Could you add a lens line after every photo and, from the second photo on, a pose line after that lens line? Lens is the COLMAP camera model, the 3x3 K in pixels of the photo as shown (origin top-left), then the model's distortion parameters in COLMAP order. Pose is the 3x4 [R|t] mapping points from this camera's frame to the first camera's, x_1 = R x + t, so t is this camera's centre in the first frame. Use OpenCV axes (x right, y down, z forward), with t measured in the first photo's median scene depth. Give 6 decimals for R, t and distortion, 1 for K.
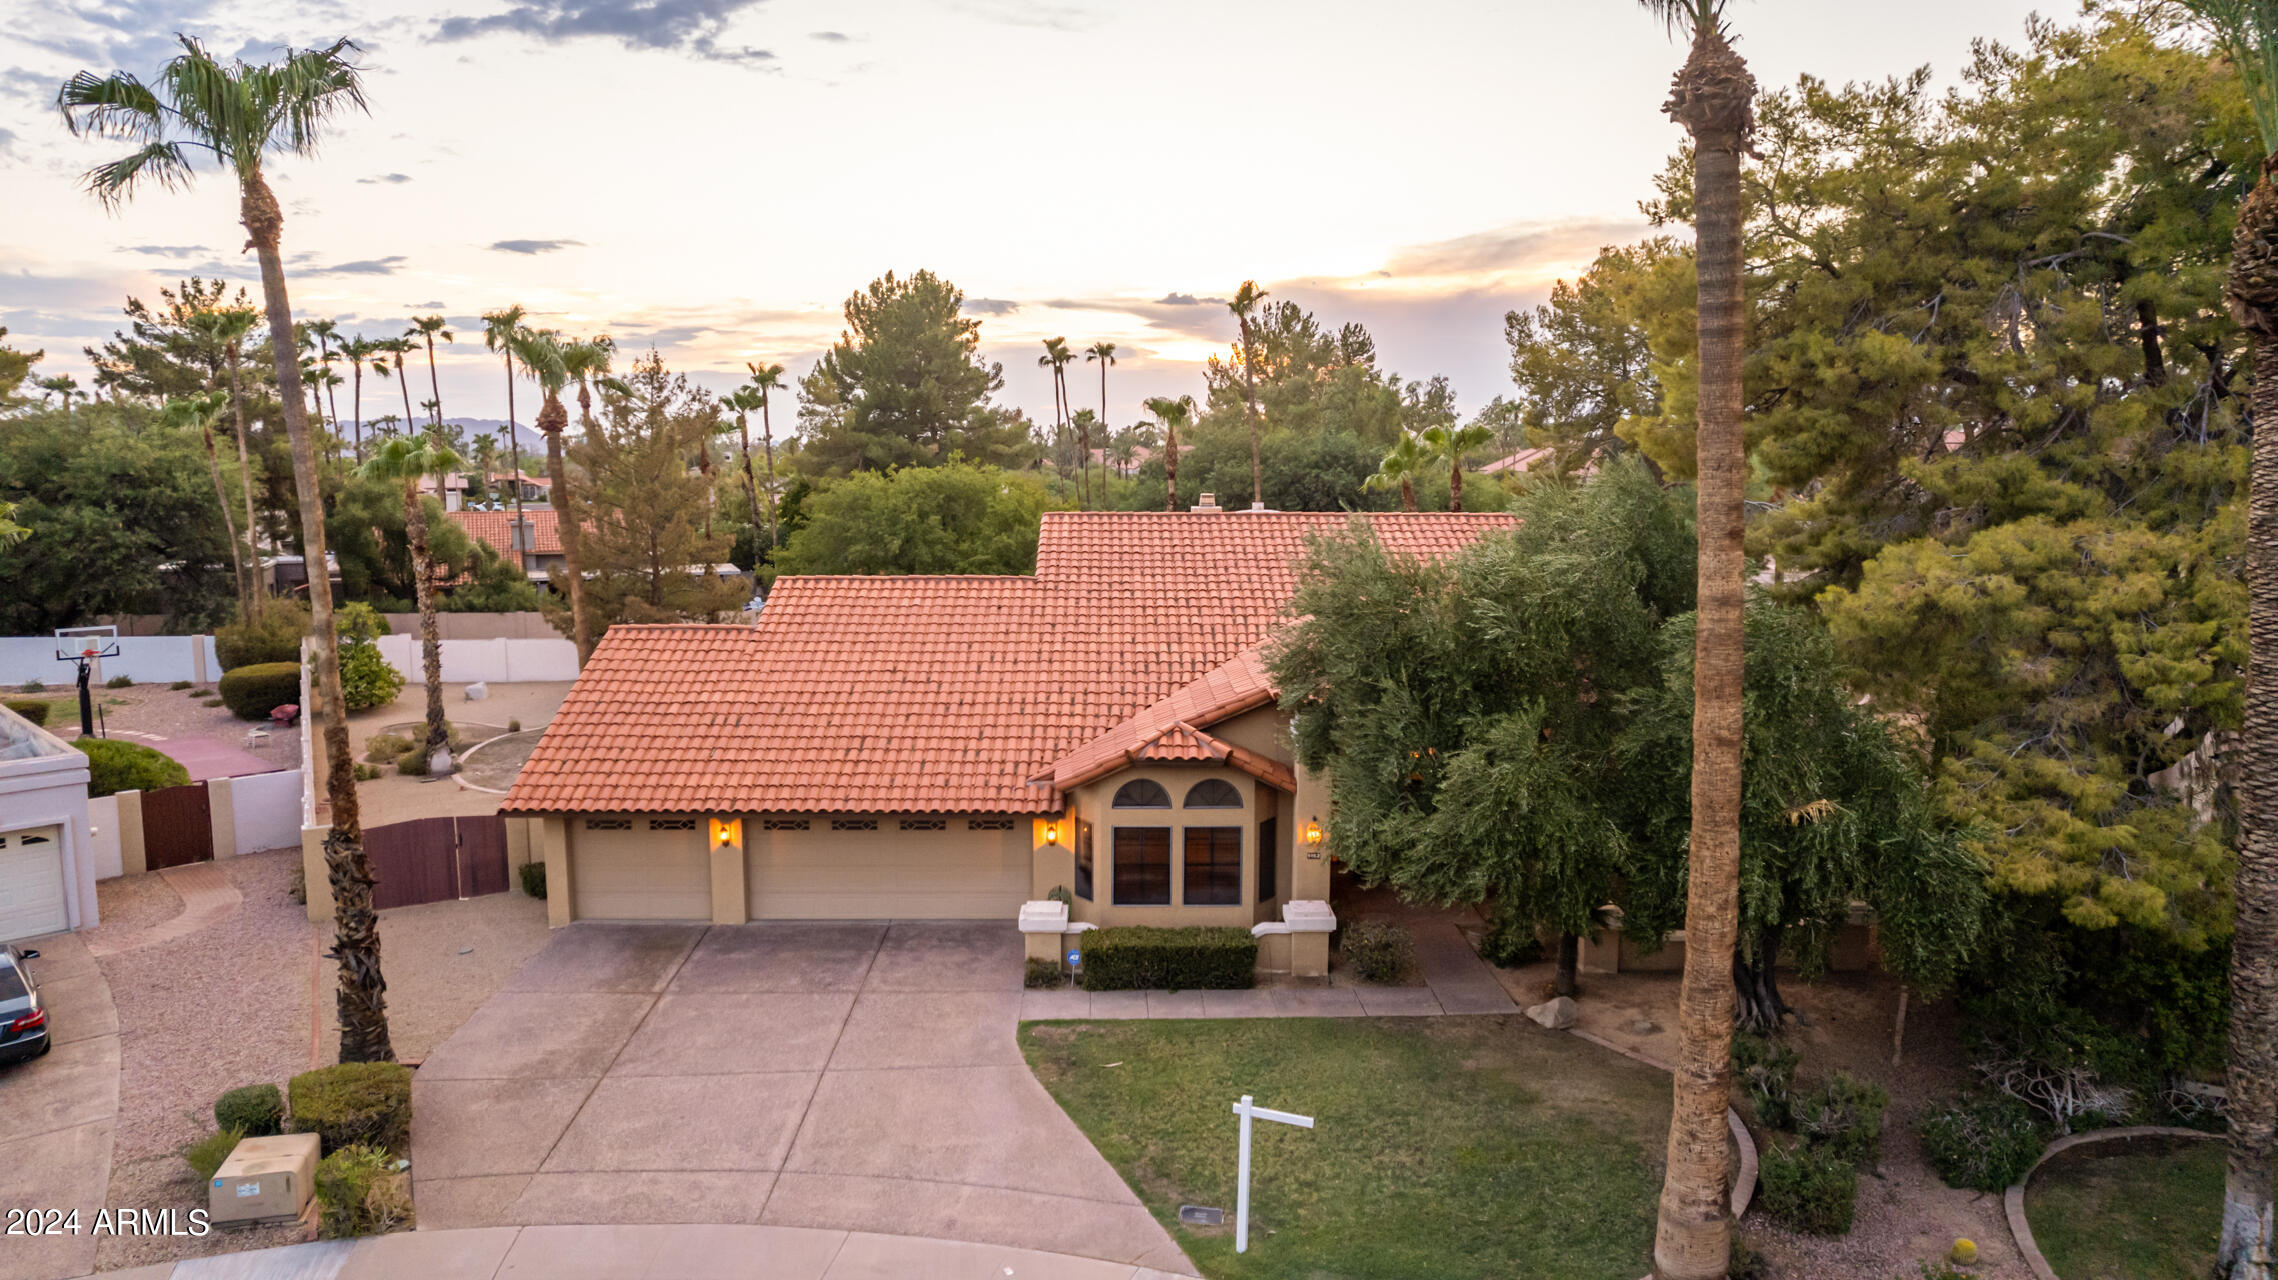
lens RADIAL K [[1461.3, 0, 1142.0], [0, 1461.3, 634.2], [0, 0, 1]] dist [-0.079866, 0.064940]
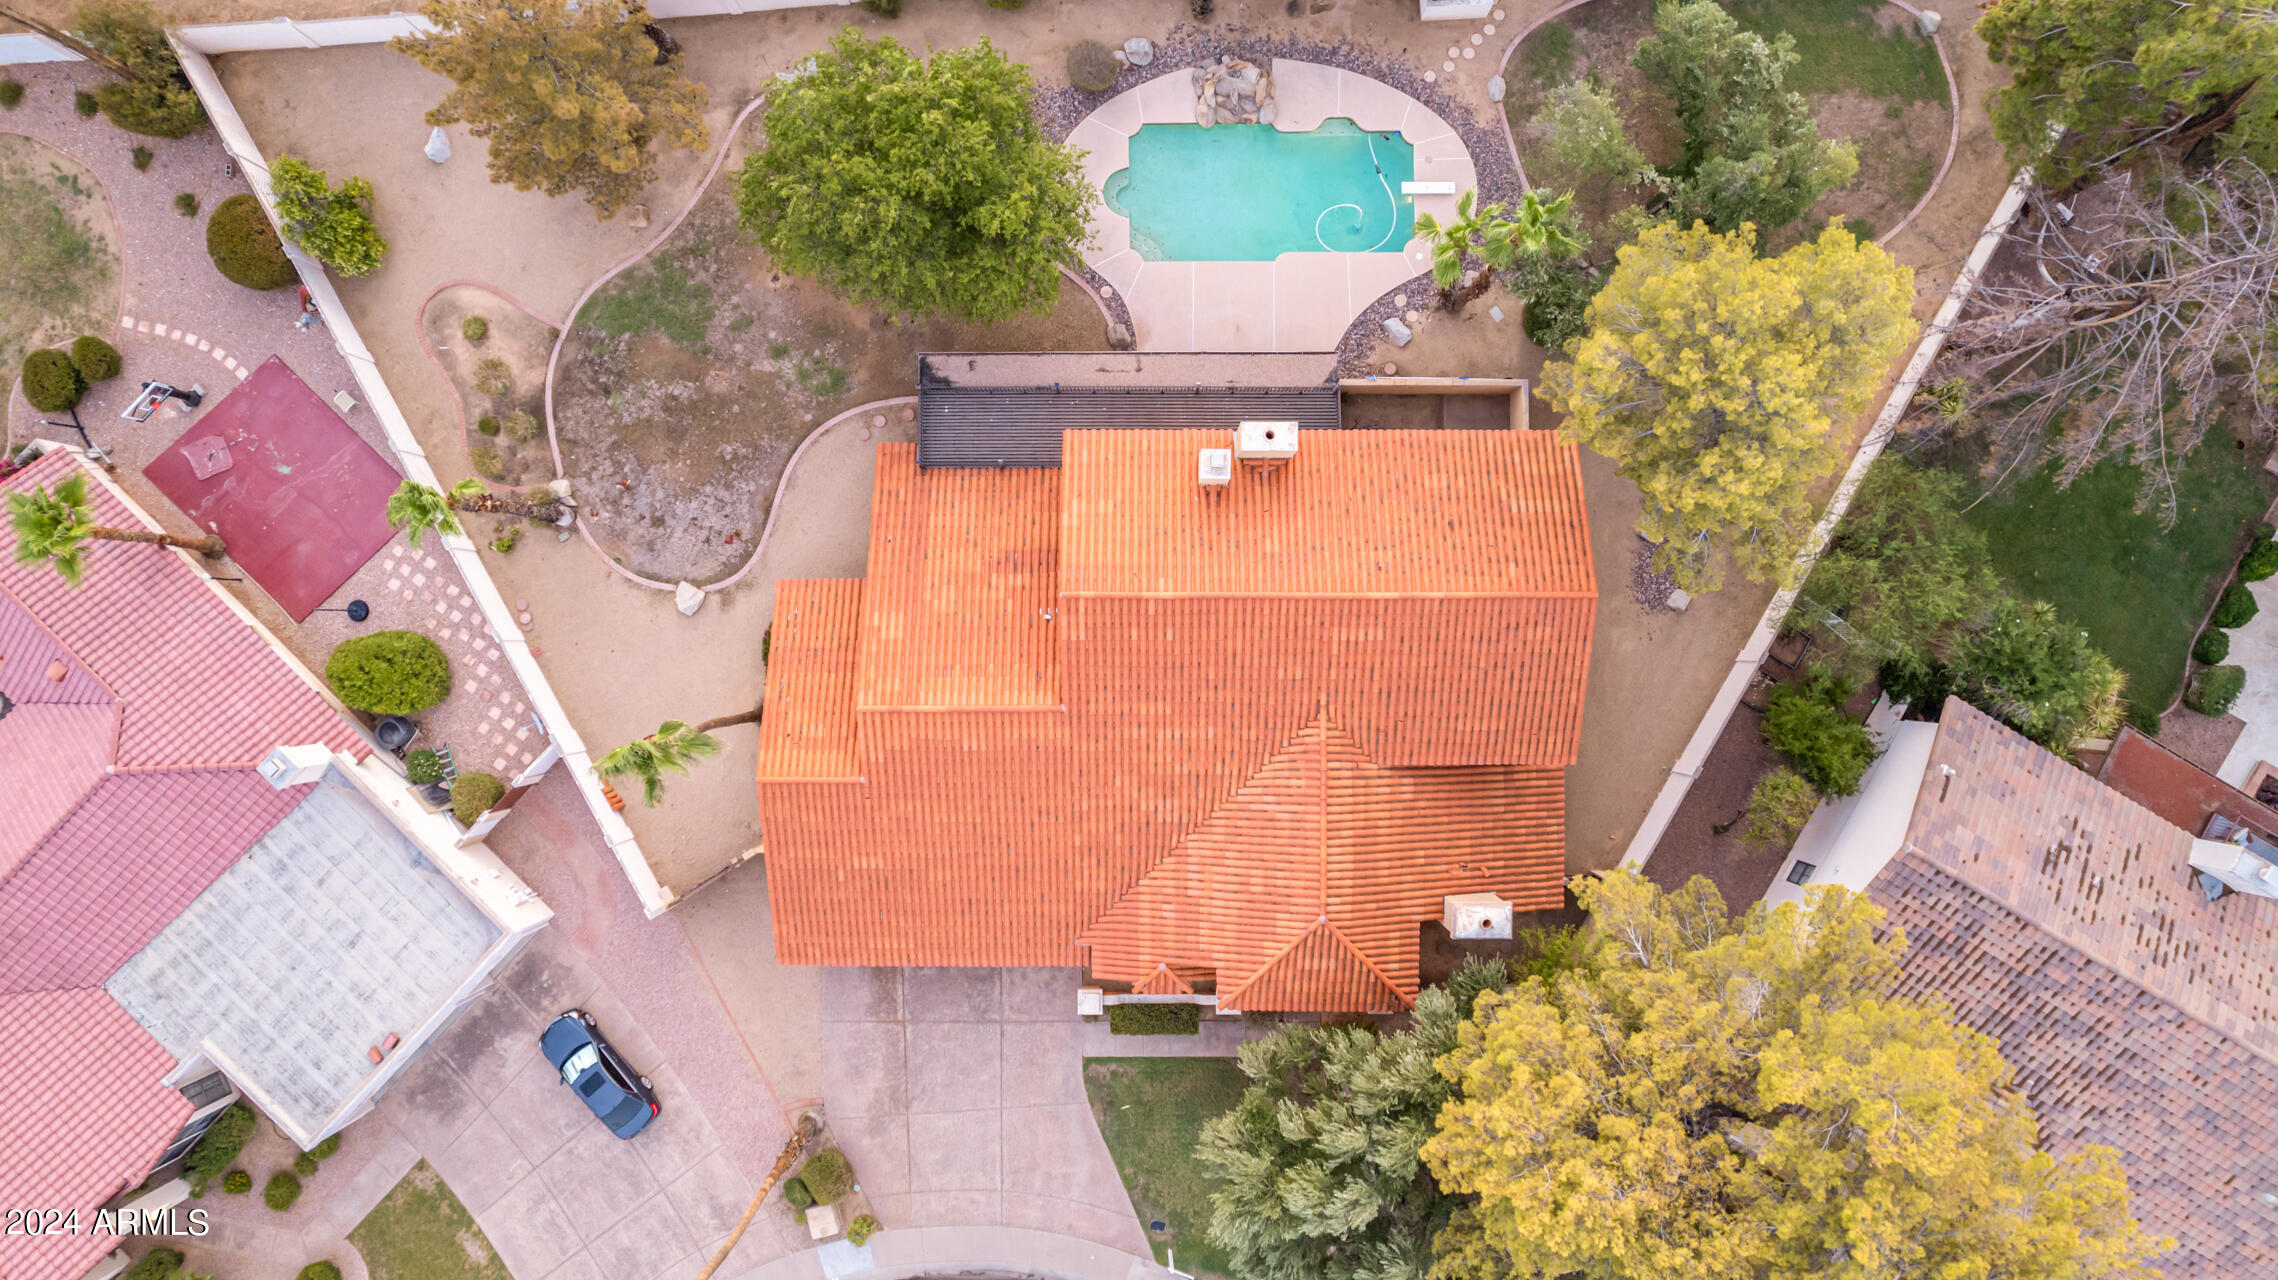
lens RADIAL K [[1461.3, 0, 1142.0], [0, 1461.3, 634.2], [0, 0, 1]] dist [-0.079866, 0.064940]
pose [[0.999857, 0.014906, -0.007994, 0.009800], [0.005933, 0.133554, 0.991024, -1.703786], [0.015840, -0.990929, 0.133447, 1.175348]]
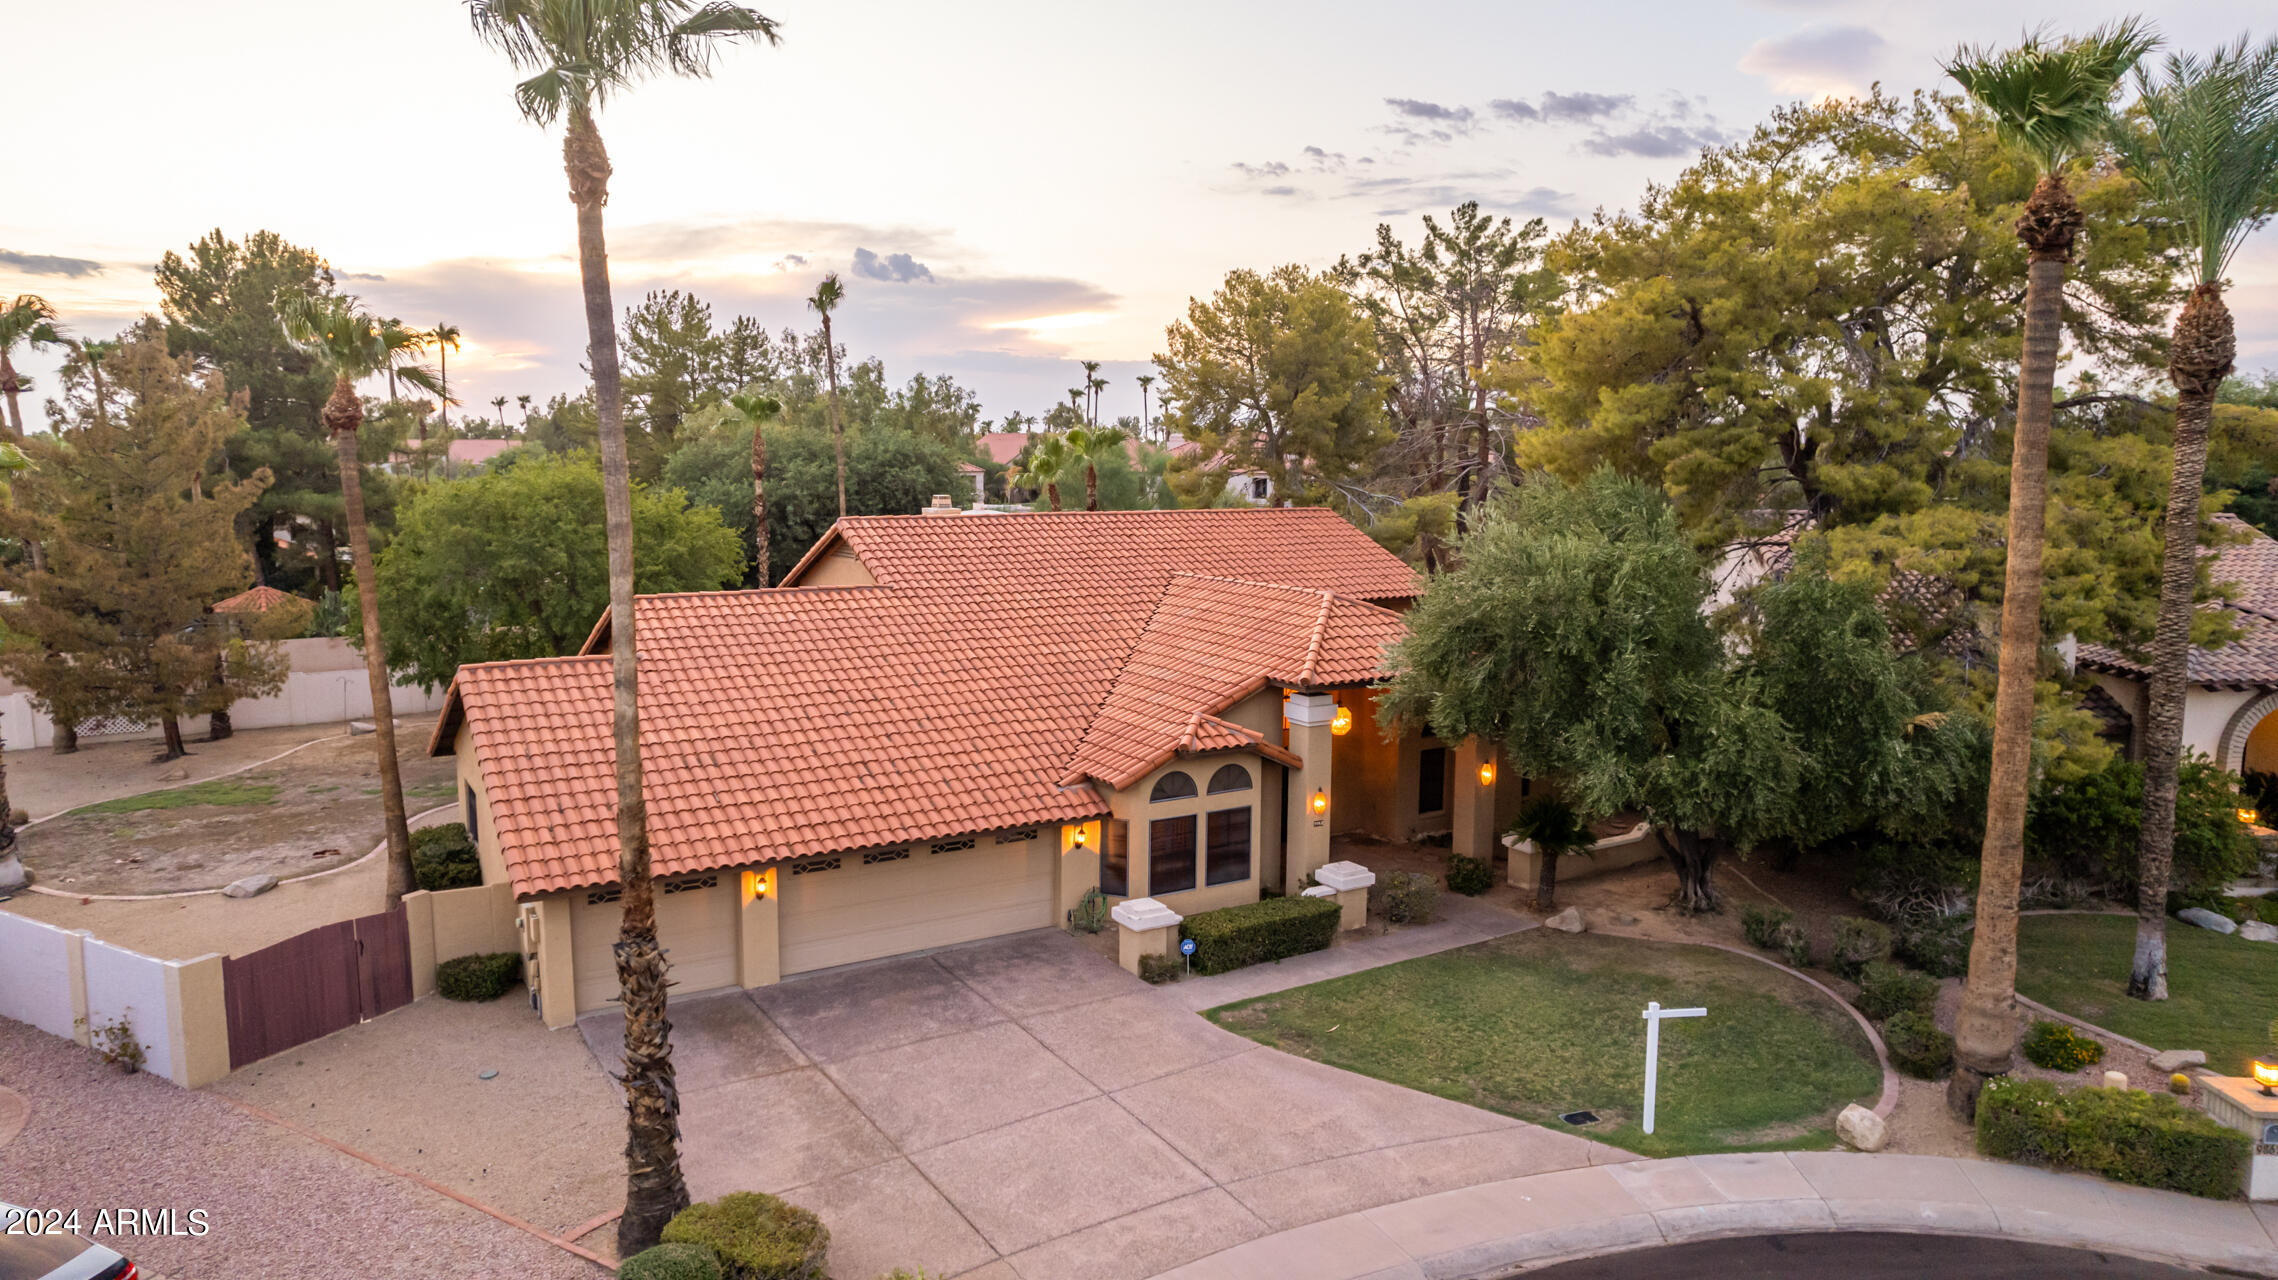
lens RADIAL K [[1461.3, 0, 1142.0], [0, 1461.3, 634.2], [0, 0, 1]] dist [-0.079866, 0.064940]
pose [[0.858965, -0.062390, 0.508220, -0.551321], [0.059388, 0.997989, 0.022141, -0.023718], [-0.508579, 0.011164, 0.860943, 0.113705]]
